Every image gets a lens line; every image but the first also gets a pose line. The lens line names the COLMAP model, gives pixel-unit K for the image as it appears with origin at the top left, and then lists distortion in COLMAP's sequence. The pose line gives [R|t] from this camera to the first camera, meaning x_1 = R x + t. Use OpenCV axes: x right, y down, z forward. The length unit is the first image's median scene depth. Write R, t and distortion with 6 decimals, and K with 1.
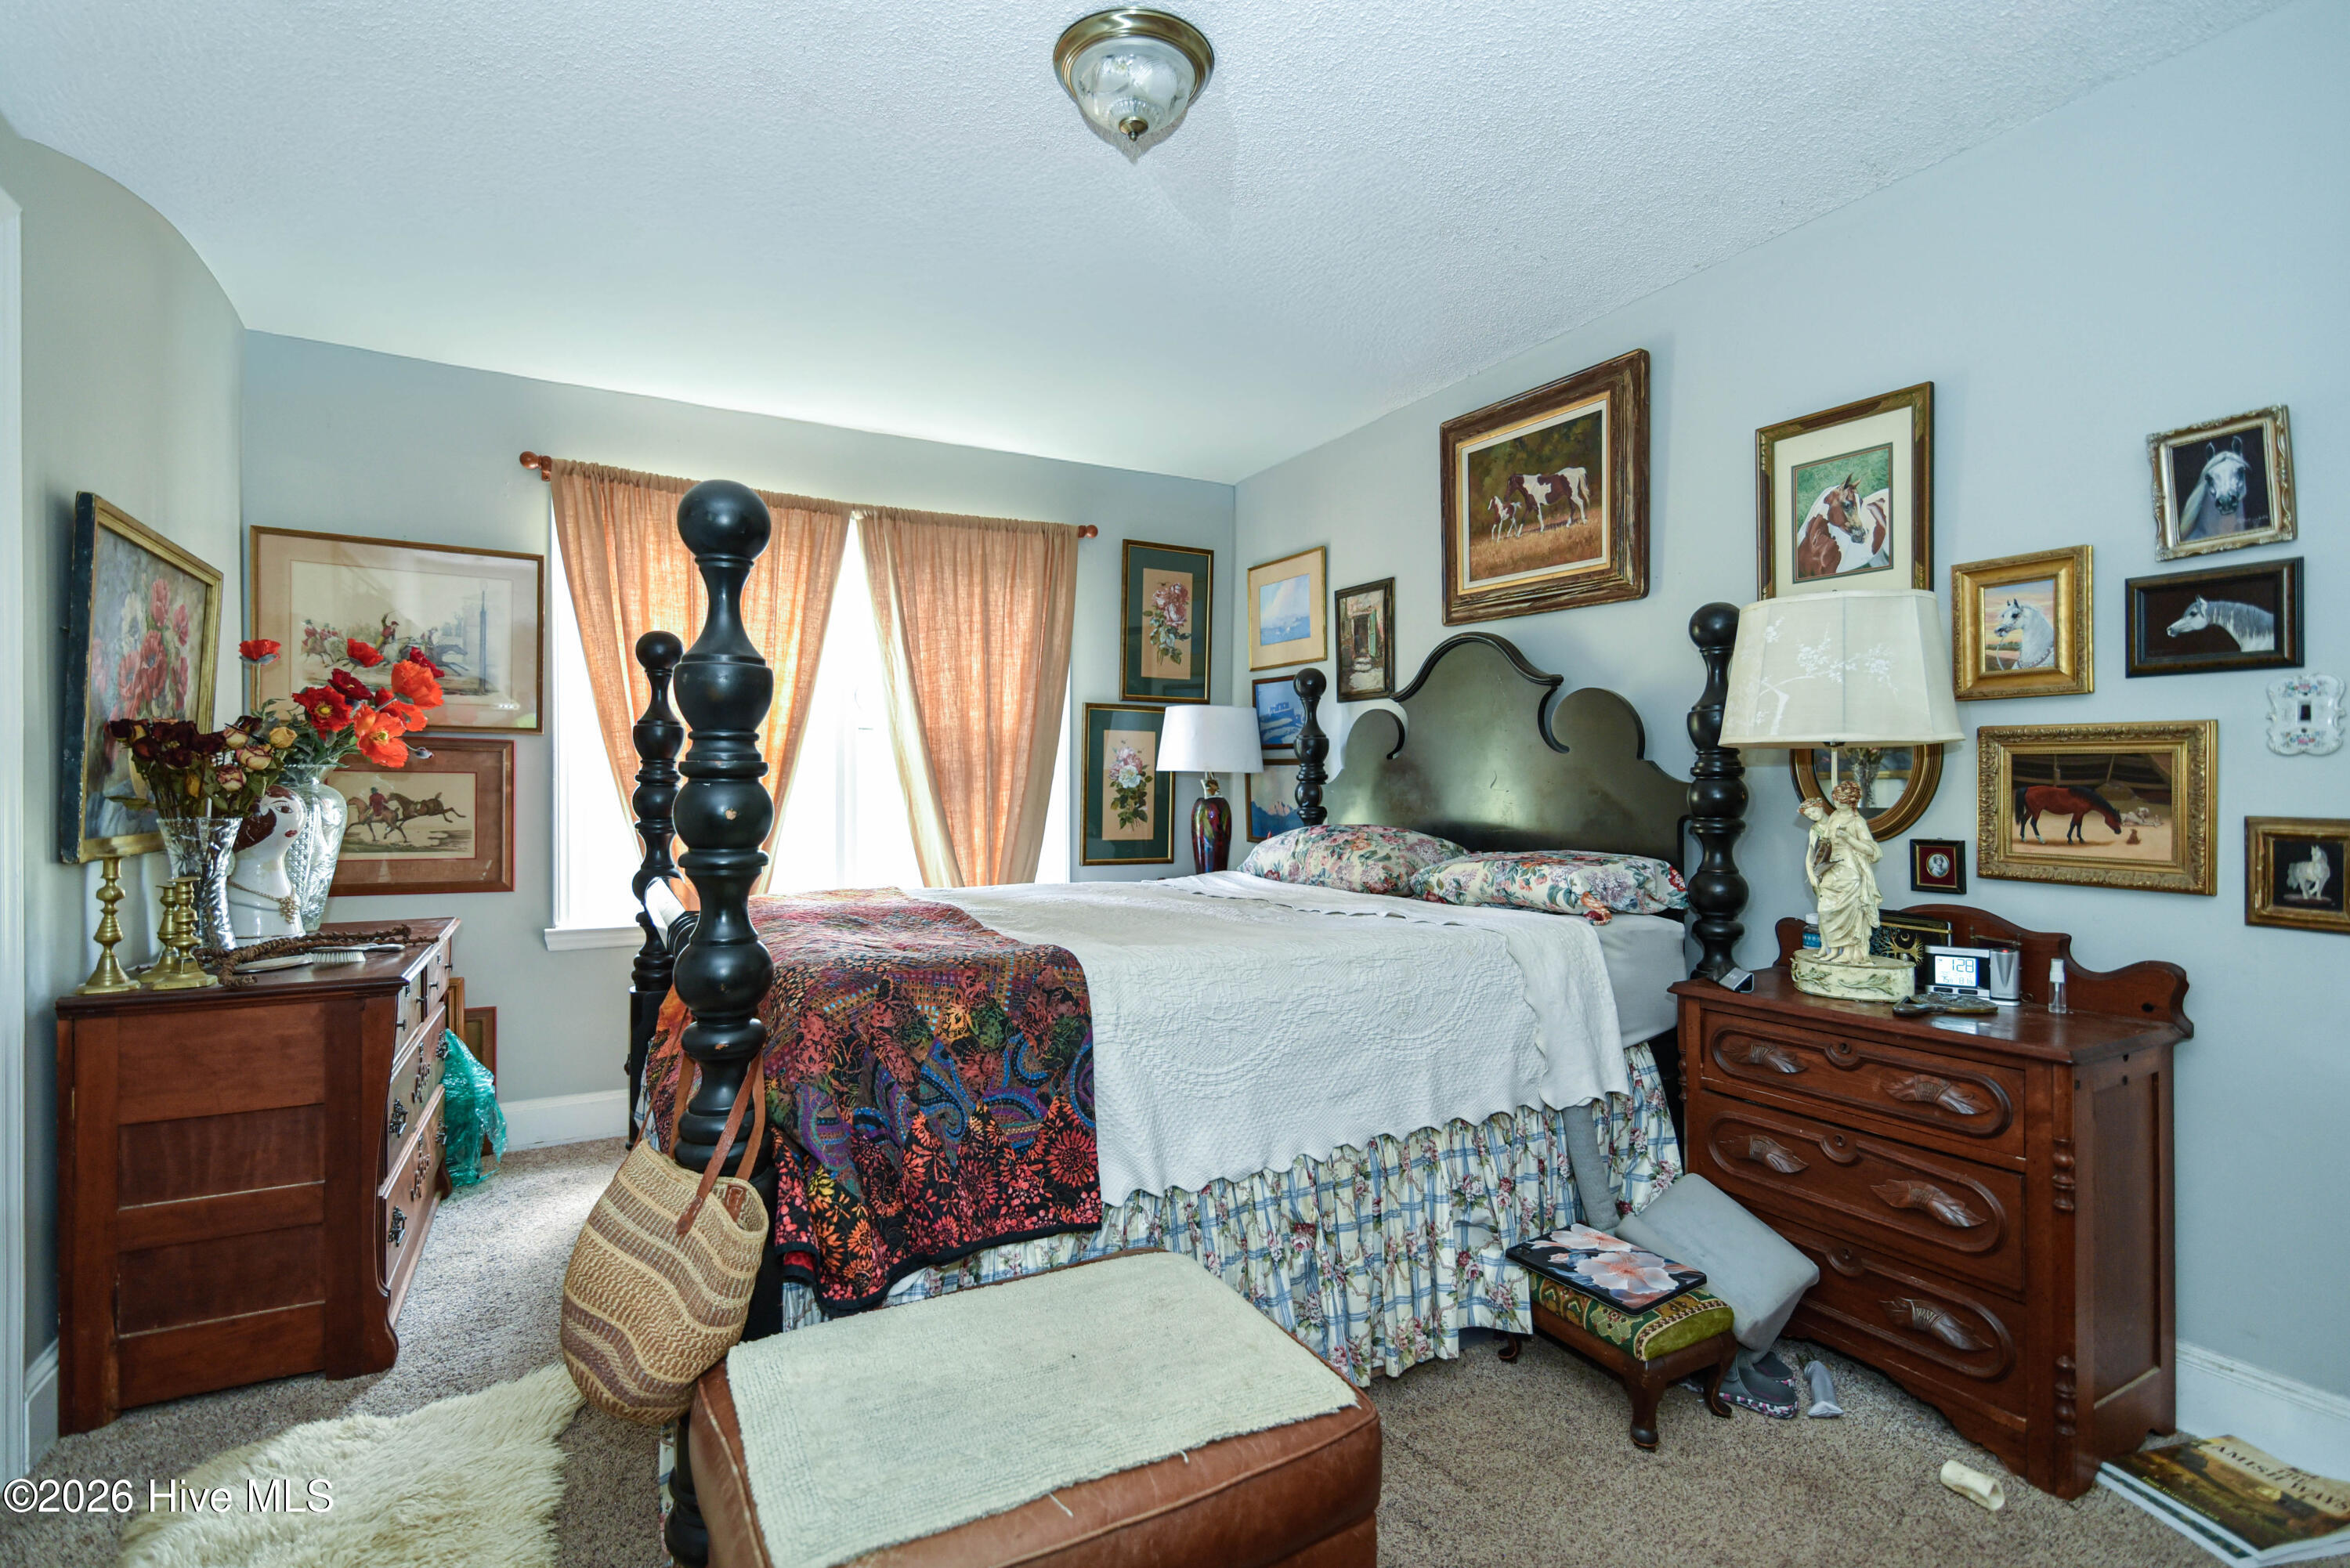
lens RADIAL K [[1073.2, 0, 1155.8], [0, 1073.2, 779.5], [0, 0, 1]] dist [-0.001987, -0.000455]
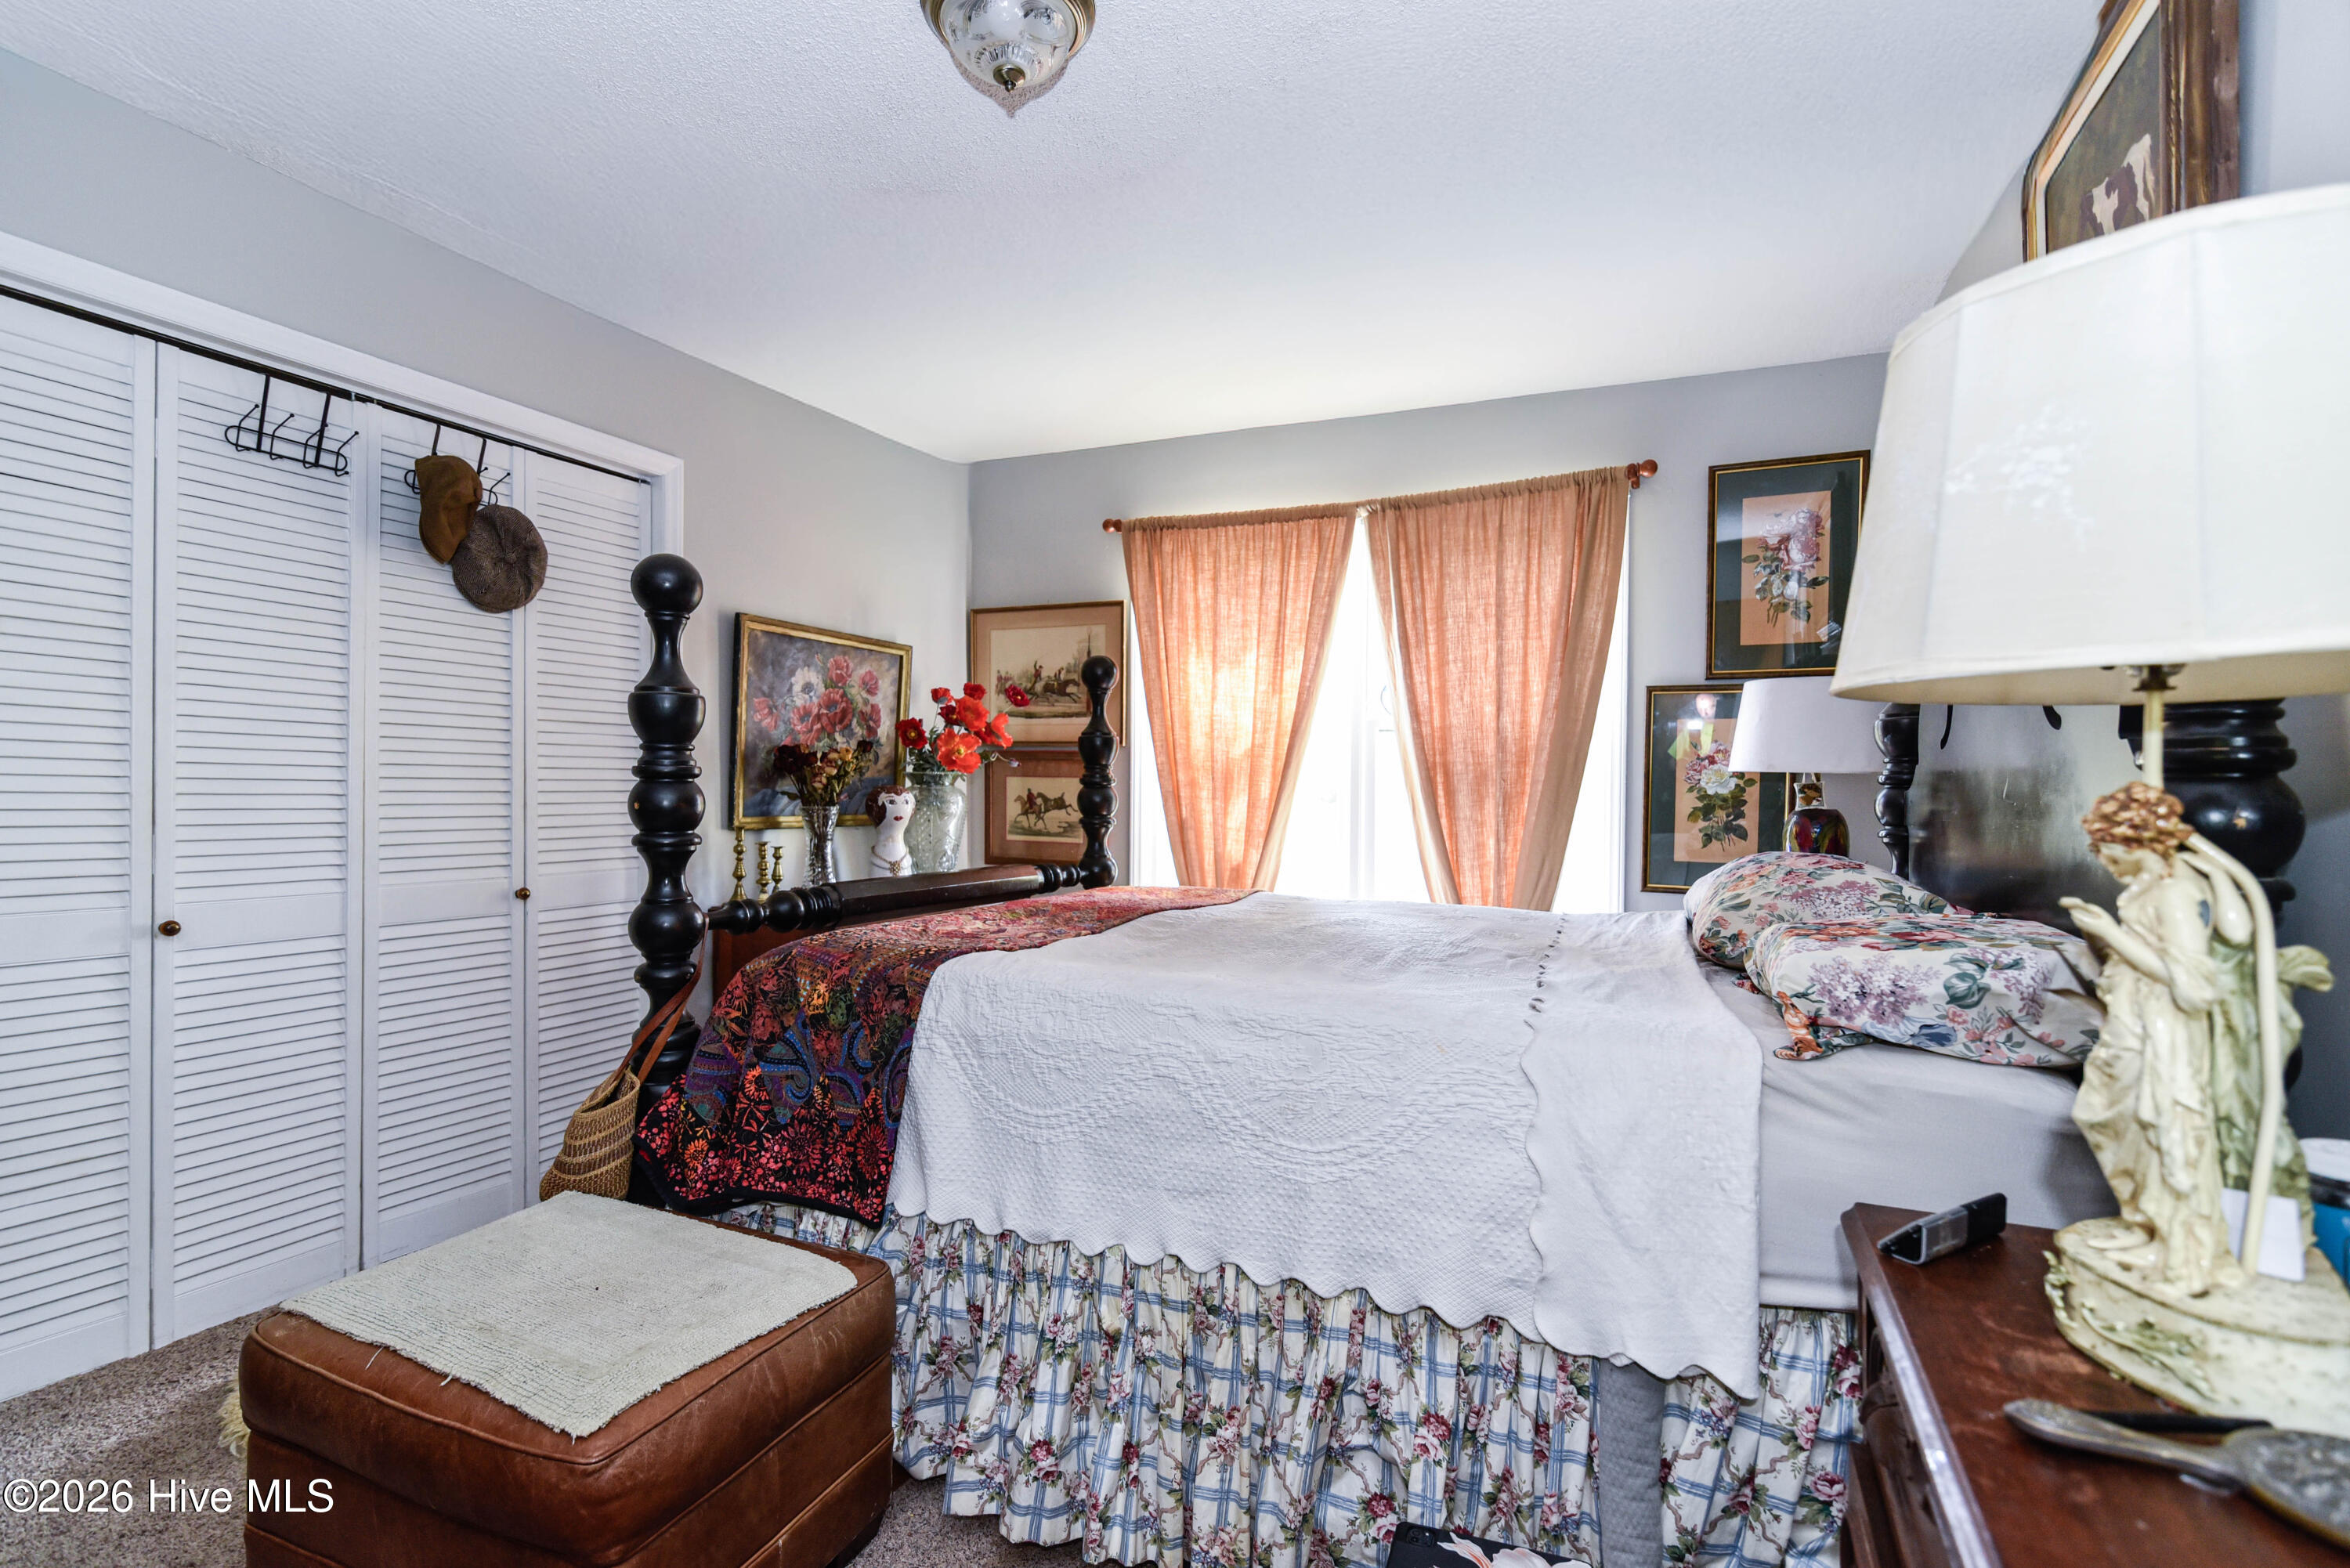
lens RADIAL K [[1073.2, 0, 1170.5], [0, 1073.2, 789.4], [0, 0, 1]] dist [-0.001987, -0.000455]
pose [[0.594434, 0.004854, -0.804130, 0.477202], [-0.001684, 0.999987, 0.004791, 0.001967], [0.804143, -0.001494, 0.594435, 0.326956]]
